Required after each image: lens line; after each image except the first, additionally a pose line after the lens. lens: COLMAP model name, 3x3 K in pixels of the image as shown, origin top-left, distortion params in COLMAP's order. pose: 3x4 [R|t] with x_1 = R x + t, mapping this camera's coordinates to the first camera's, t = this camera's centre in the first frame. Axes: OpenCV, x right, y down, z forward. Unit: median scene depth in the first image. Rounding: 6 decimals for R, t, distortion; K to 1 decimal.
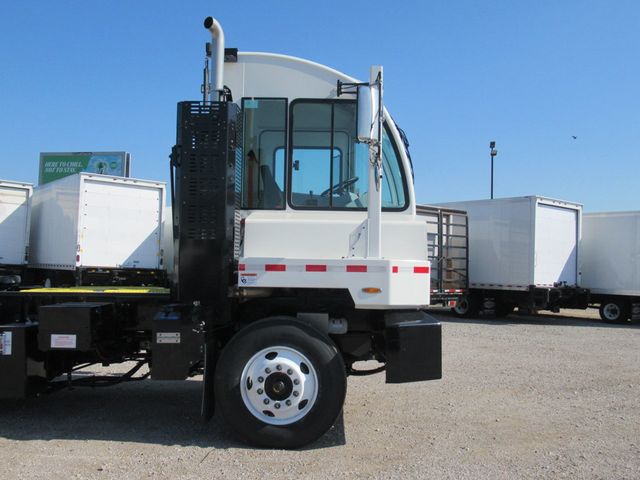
lens RADIAL K [[622.6, 0, 320.0], [0, 622.6, 240.0], [0, 0, 1]] dist [-0.004274, -0.006664]
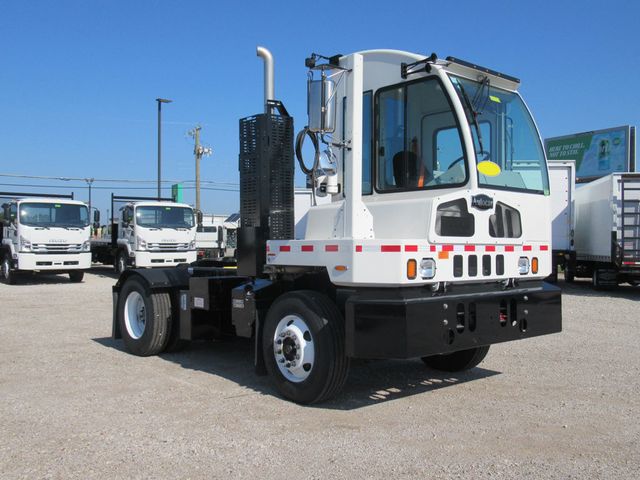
lens RADIAL K [[622.6, 0, 320.0], [0, 622.6, 240.0], [0, 0, 1]] dist [-0.004274, -0.006664]
pose [[0.679618, -0.024865, -0.733145, 0.680774], [0.045768, 0.998916, 0.008548, 0.017244], [0.732137, -0.039364, 0.680019, 0.200793]]
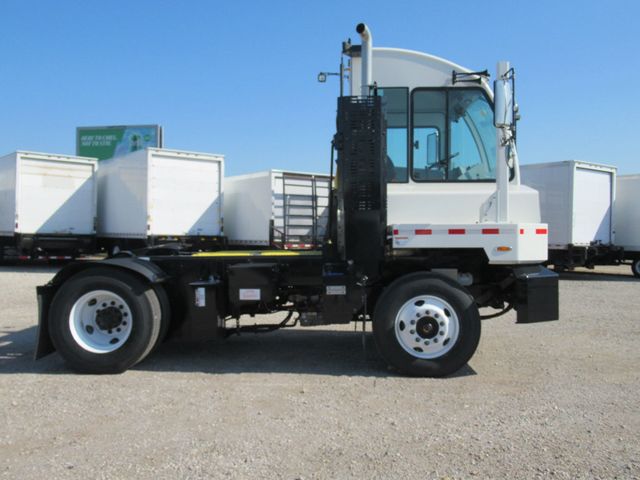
lens RADIAL K [[599.9, 0, 320.0], [0, 599.9, 240.0], [0, 0, 1]] dist [0.011076, -0.004688]
pose [[0.999413, -0.018790, -0.028655, -0.195963], [0.020416, 0.998134, 0.057545, -0.009581], [0.027521, -0.058096, 0.997932, -0.151875]]
